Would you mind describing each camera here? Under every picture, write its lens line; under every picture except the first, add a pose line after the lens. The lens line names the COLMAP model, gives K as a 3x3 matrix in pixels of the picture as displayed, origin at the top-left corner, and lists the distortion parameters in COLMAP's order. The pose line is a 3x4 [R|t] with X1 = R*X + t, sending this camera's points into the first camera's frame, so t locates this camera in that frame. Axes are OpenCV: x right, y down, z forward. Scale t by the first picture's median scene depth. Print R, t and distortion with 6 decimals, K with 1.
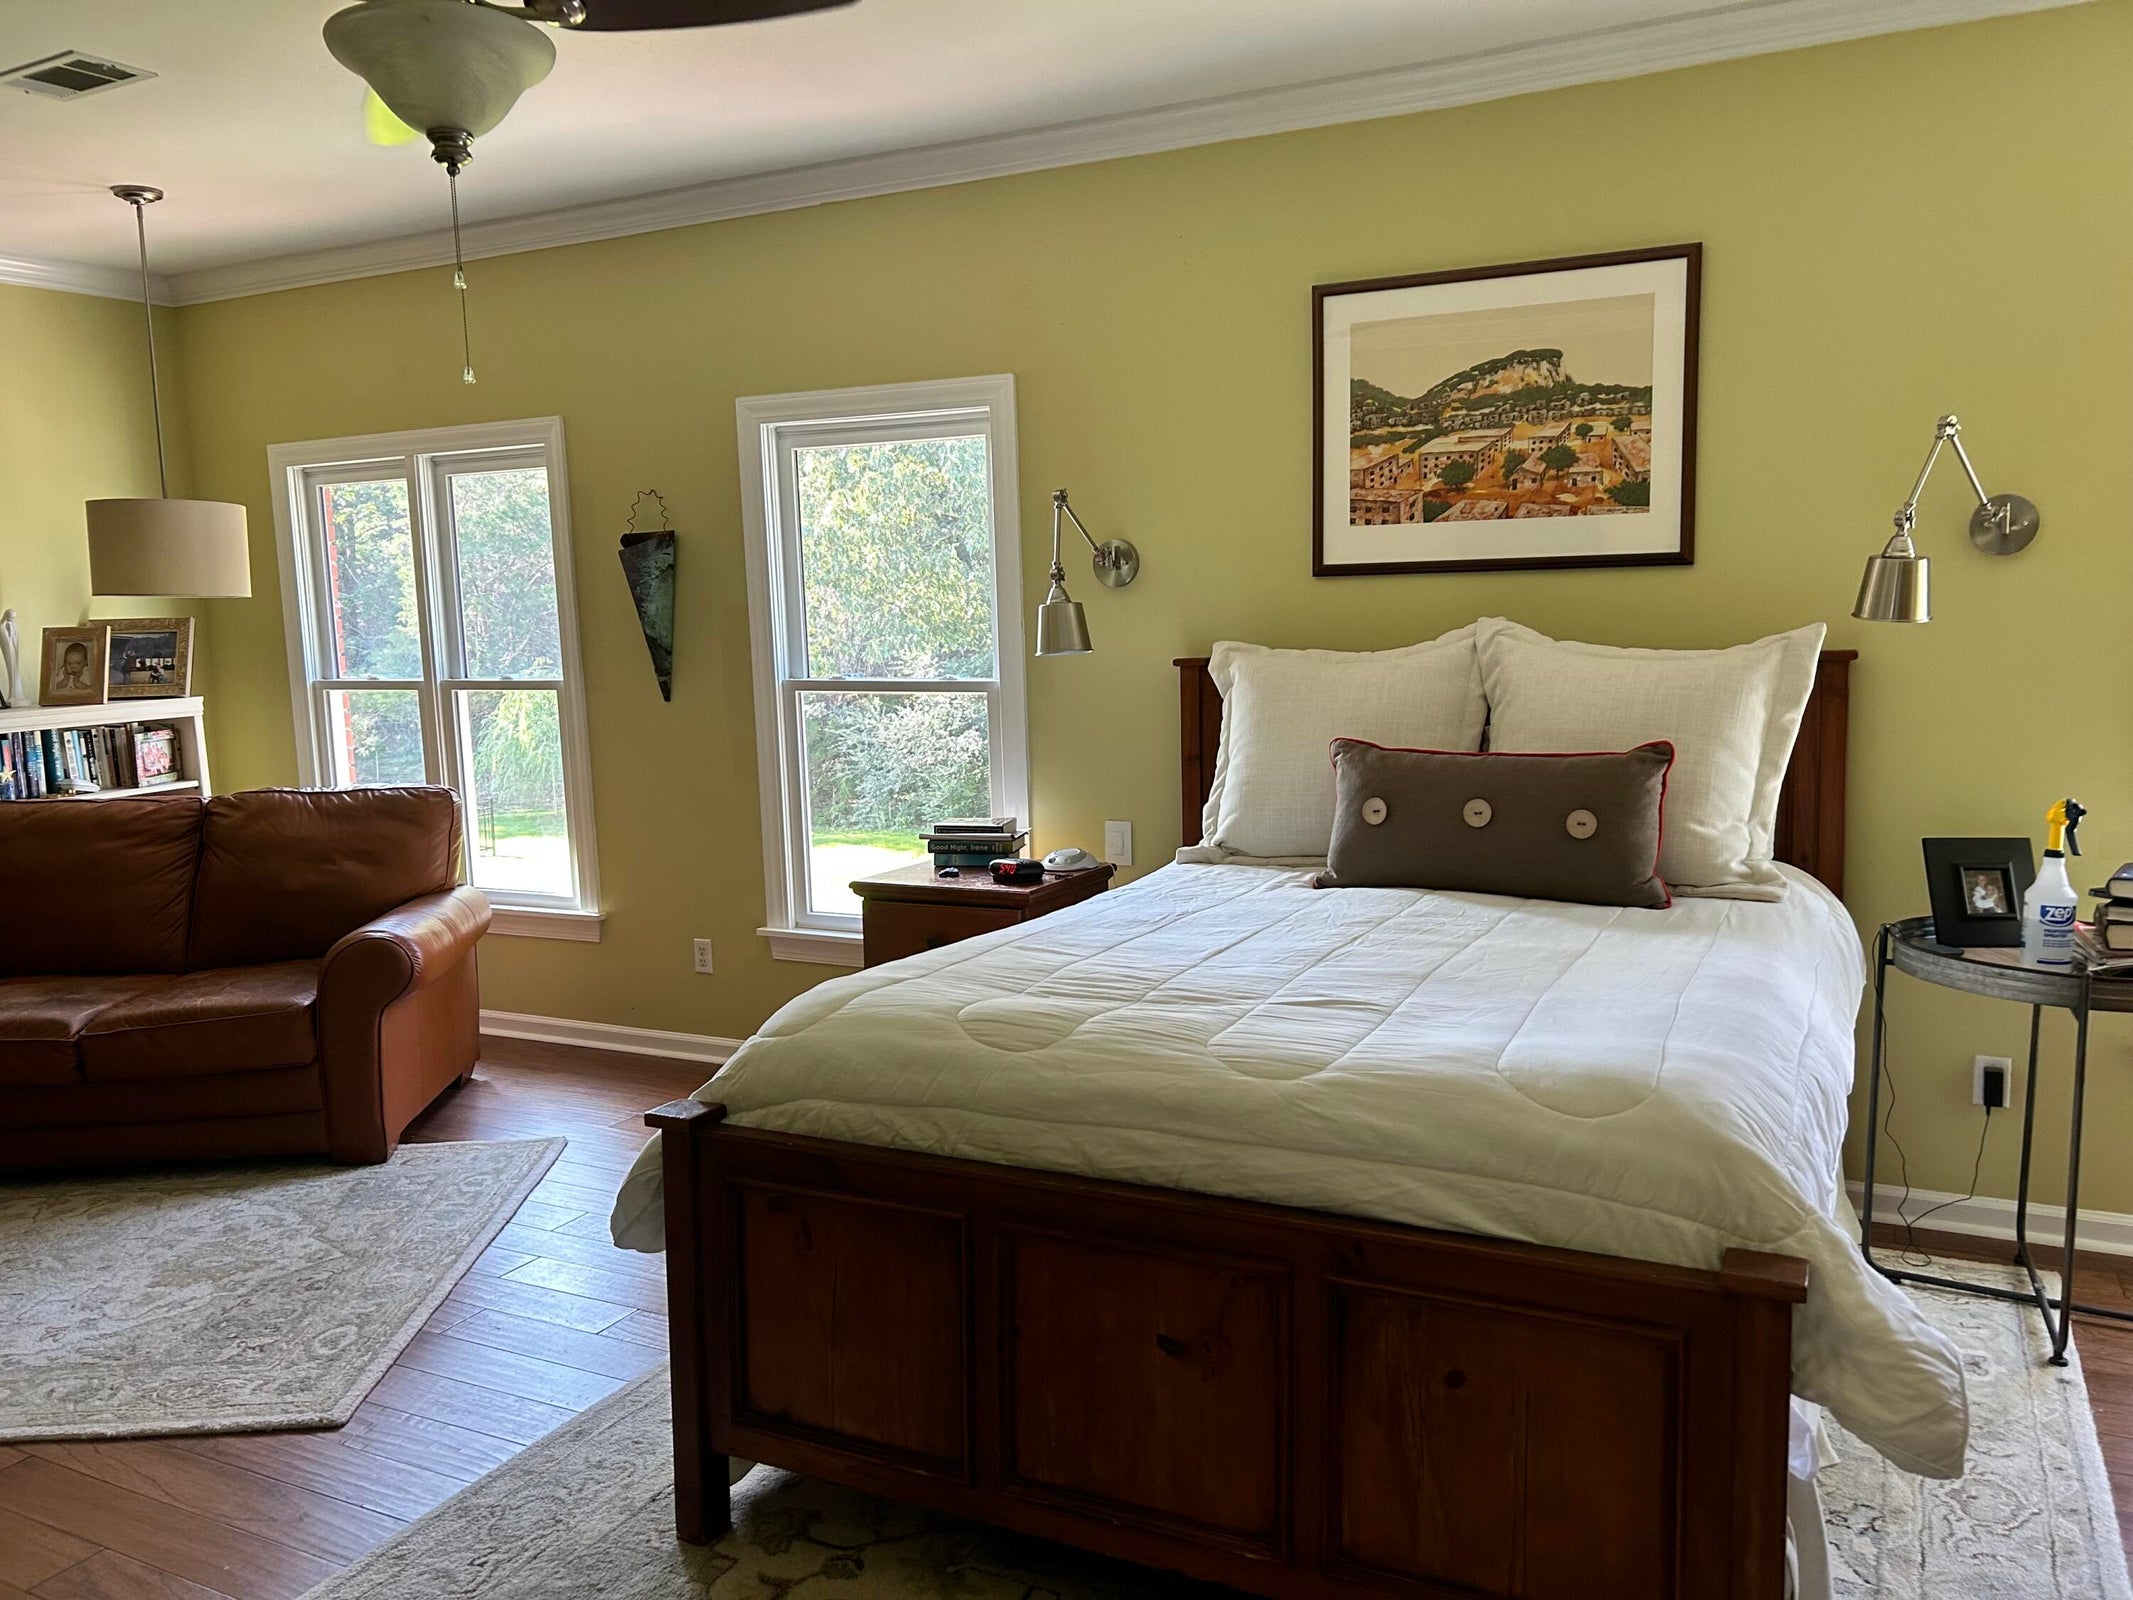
lens RADIAL K [[1591.4, 0, 1081.2], [0, 1591.4, 809.2], [0, 0, 1]] dist [0.008748, -0.005832]
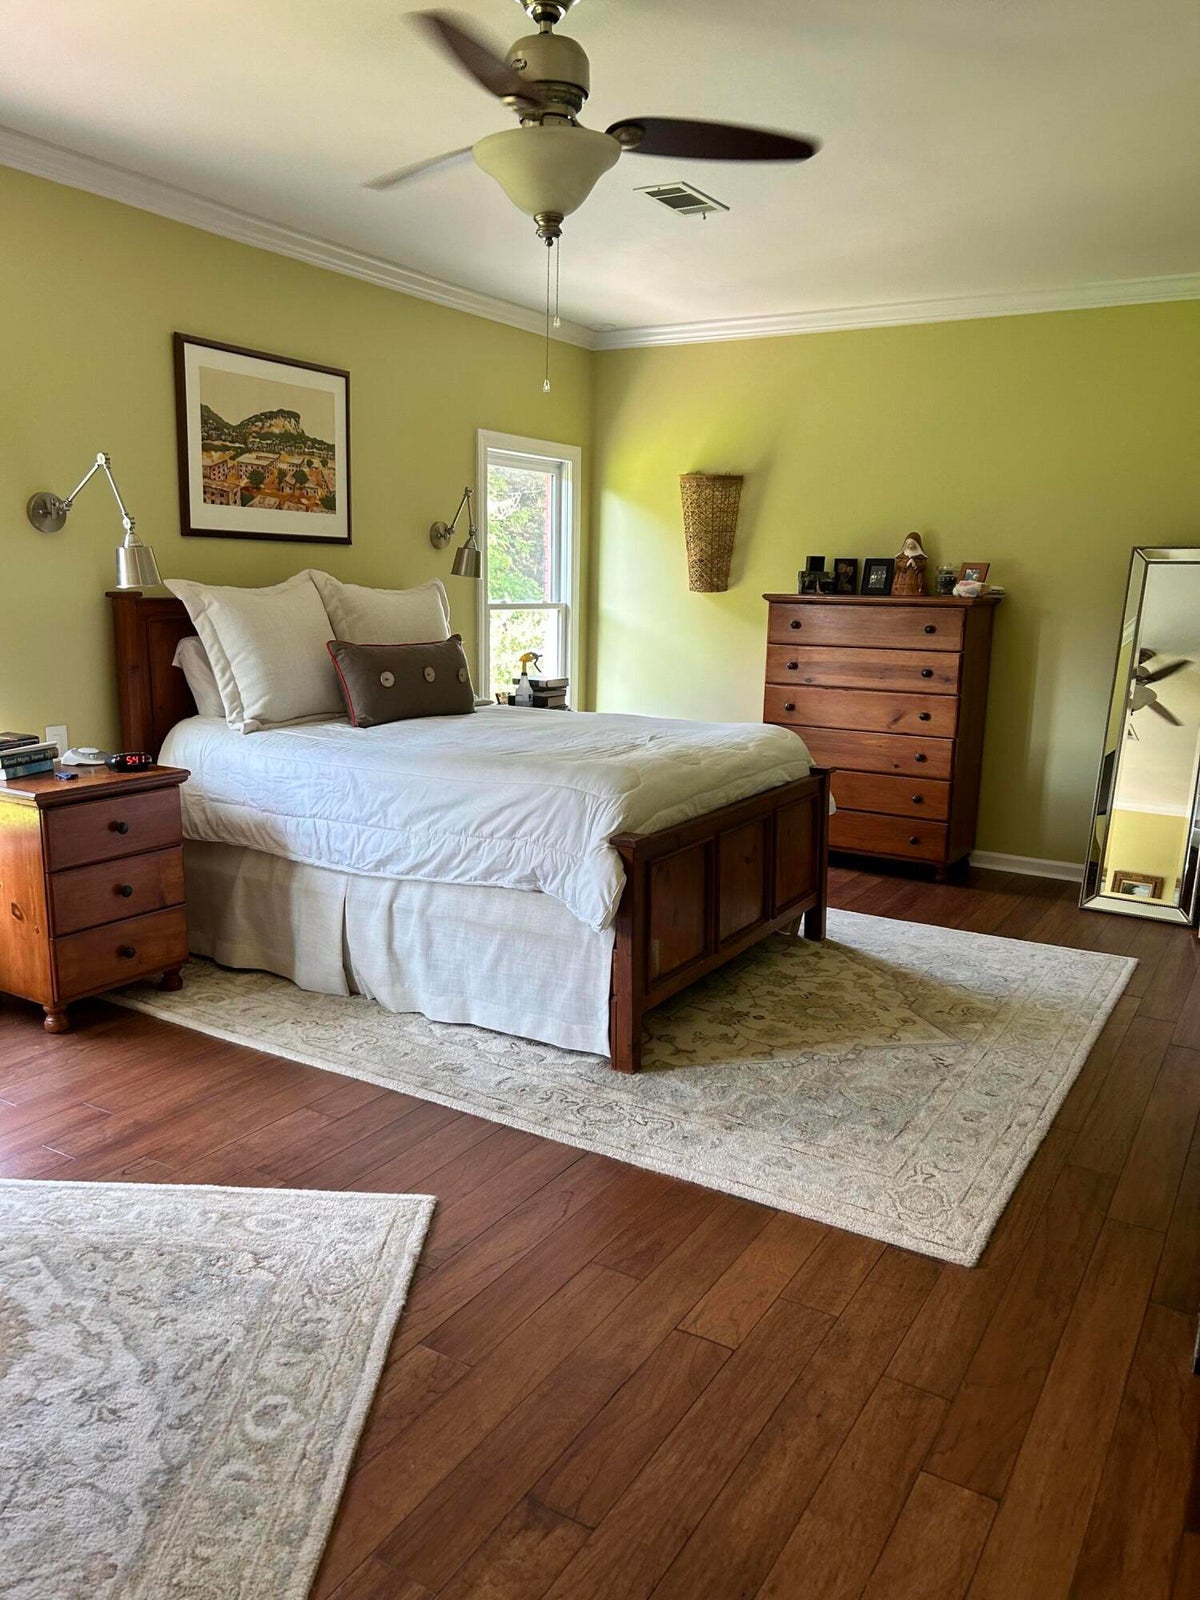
lens RADIAL K [[1193.7, 0, 609.5], [0, 1193.7, 803.8], [0, 0, 1]] dist [0.008748, -0.005832]
pose [[0.082563, -0.165715, 0.982711, -0.991600], [0.093099, 0.983049, 0.157950, -0.044051], [-0.992228, 0.078449, 0.096591, 0.557347]]
